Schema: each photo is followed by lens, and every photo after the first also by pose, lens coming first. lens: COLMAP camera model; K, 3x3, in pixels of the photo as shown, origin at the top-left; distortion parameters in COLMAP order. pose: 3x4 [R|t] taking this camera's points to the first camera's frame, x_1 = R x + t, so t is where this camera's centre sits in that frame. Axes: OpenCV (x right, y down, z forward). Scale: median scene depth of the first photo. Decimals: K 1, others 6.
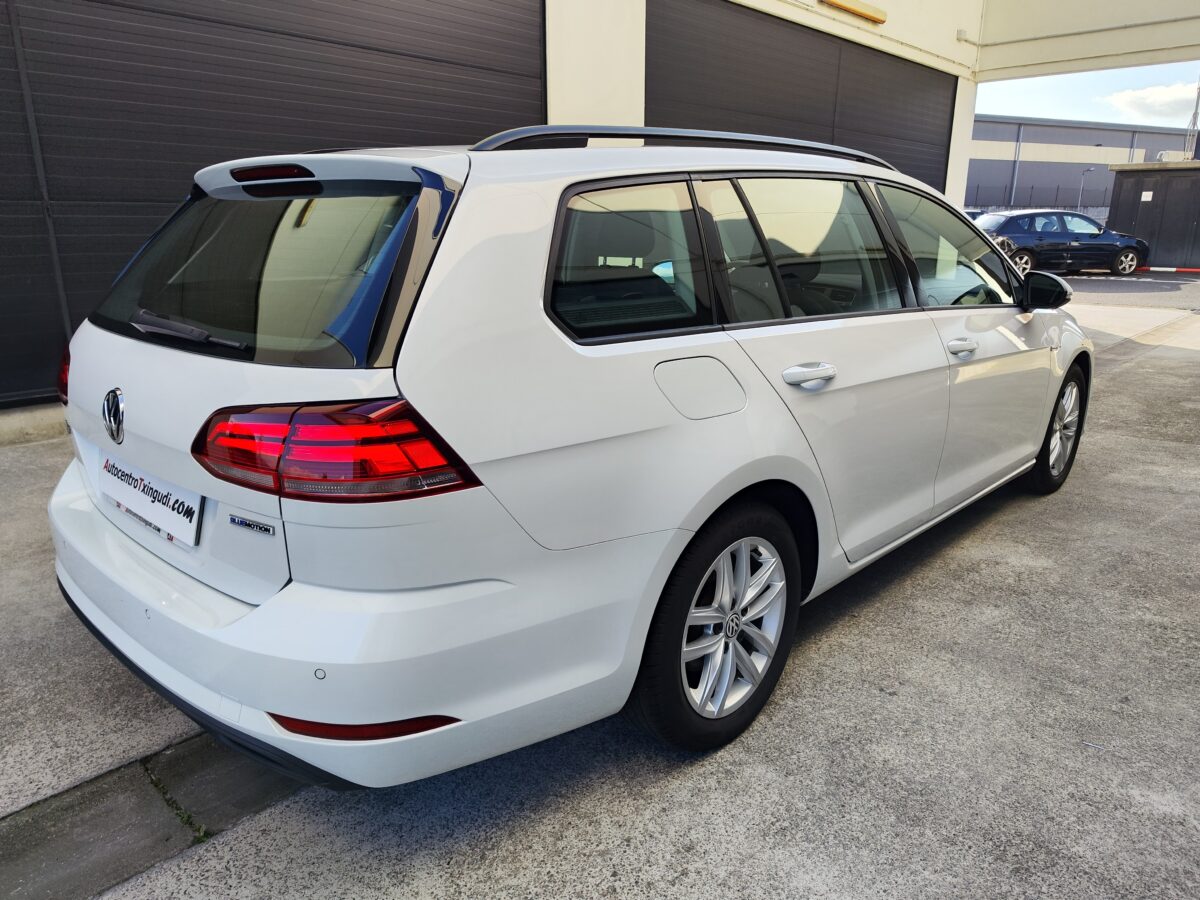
lens RADIAL K [[828.2, 0, 603.4], [0, 828.2, 451.8], [0, 0, 1]] dist [0.017719, -0.000970]
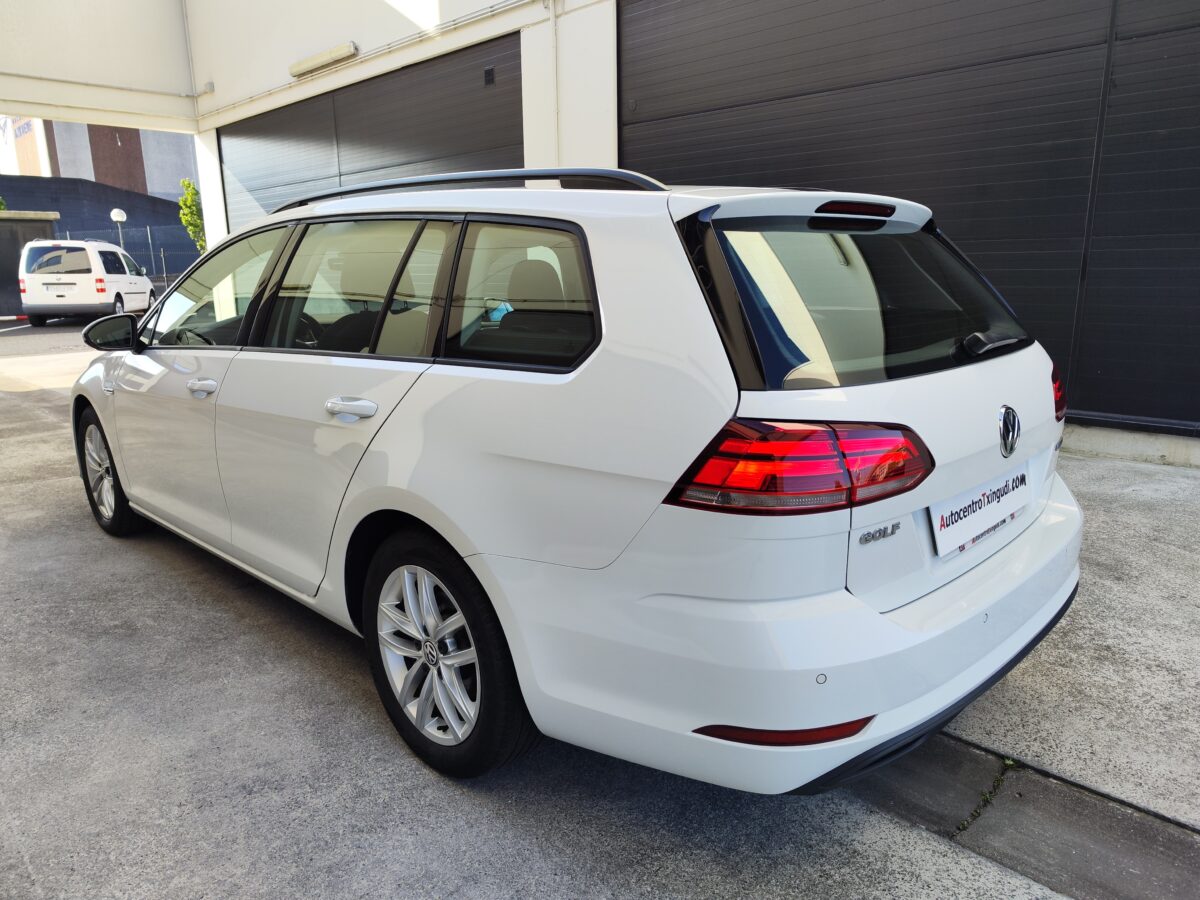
lens RADIAL K [[828.2, 0, 603.4], [0, 828.2, 451.8], [0, 0, 1]] dist [0.017719, -0.000970]
pose [[0.018670, -0.221249, 0.975039, -1.434776], [0.281007, 0.937060, 0.207251, -0.334409], [-0.959524, 0.270123, 0.079668, 1.249221]]
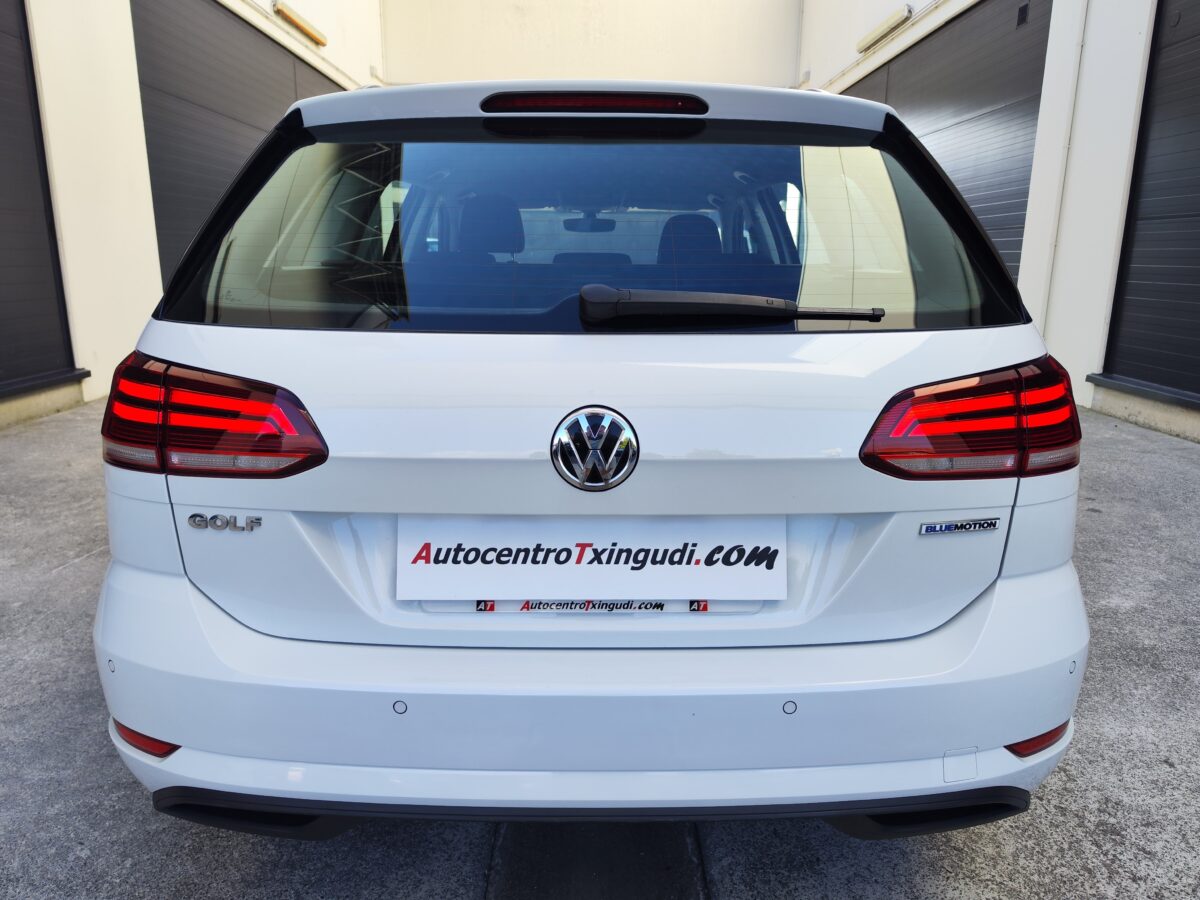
lens RADIAL K [[828.2, 0, 603.4], [0, 828.2, 451.8], [0, 0, 1]] dist [0.017719, -0.000970]
pose [[0.721916, -0.153056, 0.674841, -0.893771], [0.177708, 0.983531, 0.032964, -0.053038], [-0.668772, 0.096128, 0.737226, 0.464292]]
